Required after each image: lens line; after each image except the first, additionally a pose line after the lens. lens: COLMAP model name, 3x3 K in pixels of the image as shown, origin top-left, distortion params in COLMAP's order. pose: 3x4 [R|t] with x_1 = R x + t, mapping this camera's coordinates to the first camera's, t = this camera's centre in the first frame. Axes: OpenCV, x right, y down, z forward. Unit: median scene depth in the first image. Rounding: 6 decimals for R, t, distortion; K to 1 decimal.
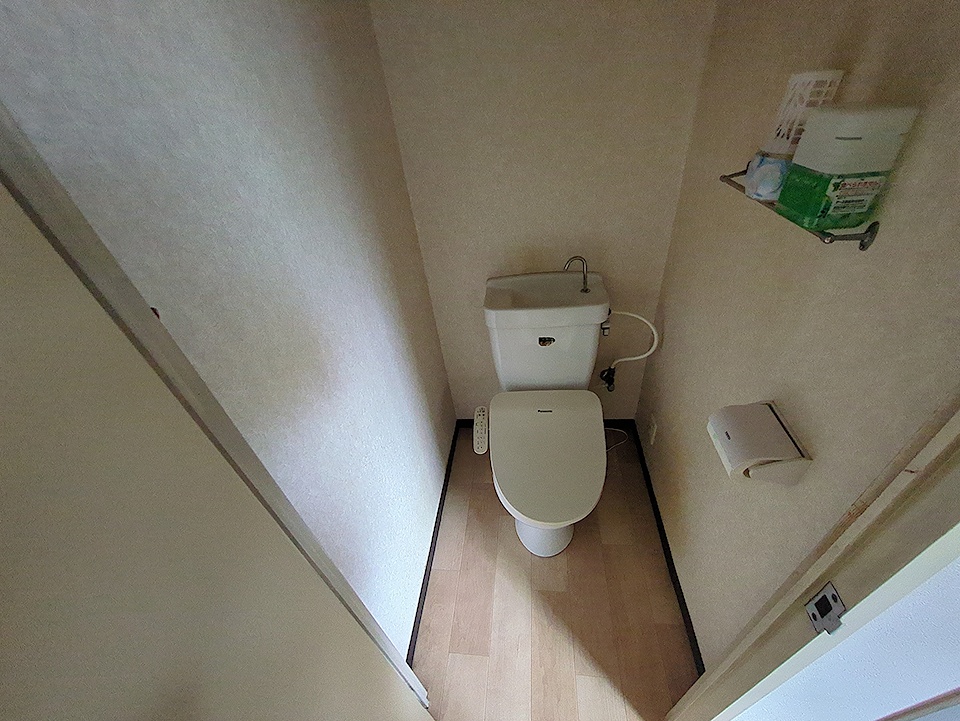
lens RADIAL K [[379.5, 0, 481.3], [0, 379.5, 360.0], [0, 0, 1]] dist [-0.000506, 0.000412]
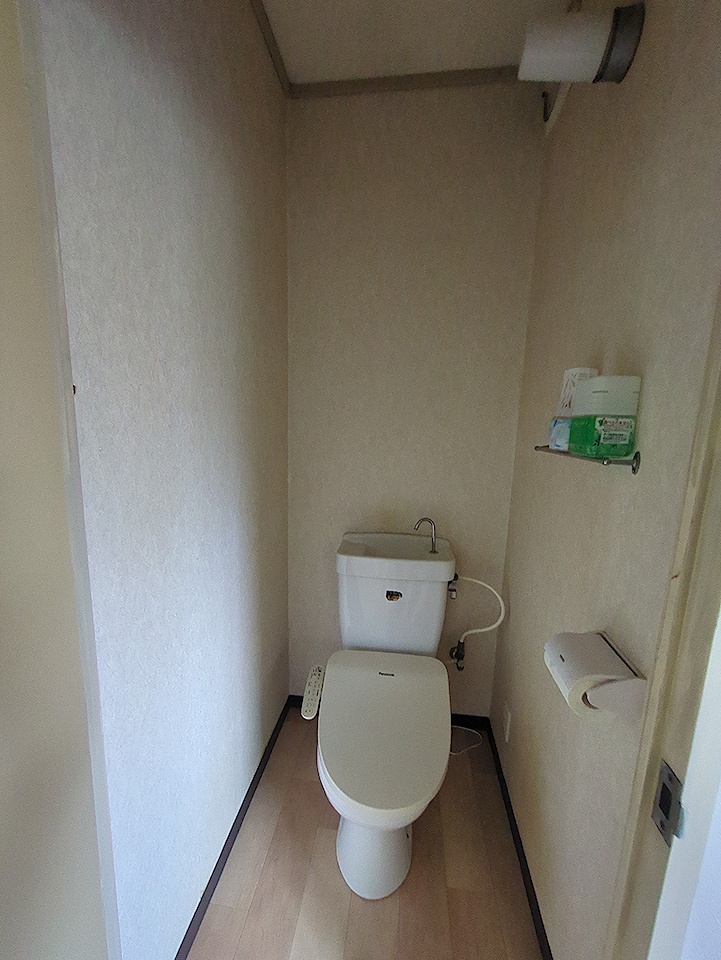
lens RADIAL K [[379.5, 0, 359.2], [0, 379.5, 481.3], [0, 0, 1]] dist [-0.000506, 0.000412]
pose [[0.990545, 0.137183, 0.001321, 0.038645], [-0.120384, 0.873784, -0.471178, 0.169647], [-0.065792, 0.466564, 0.882037, -0.015265]]
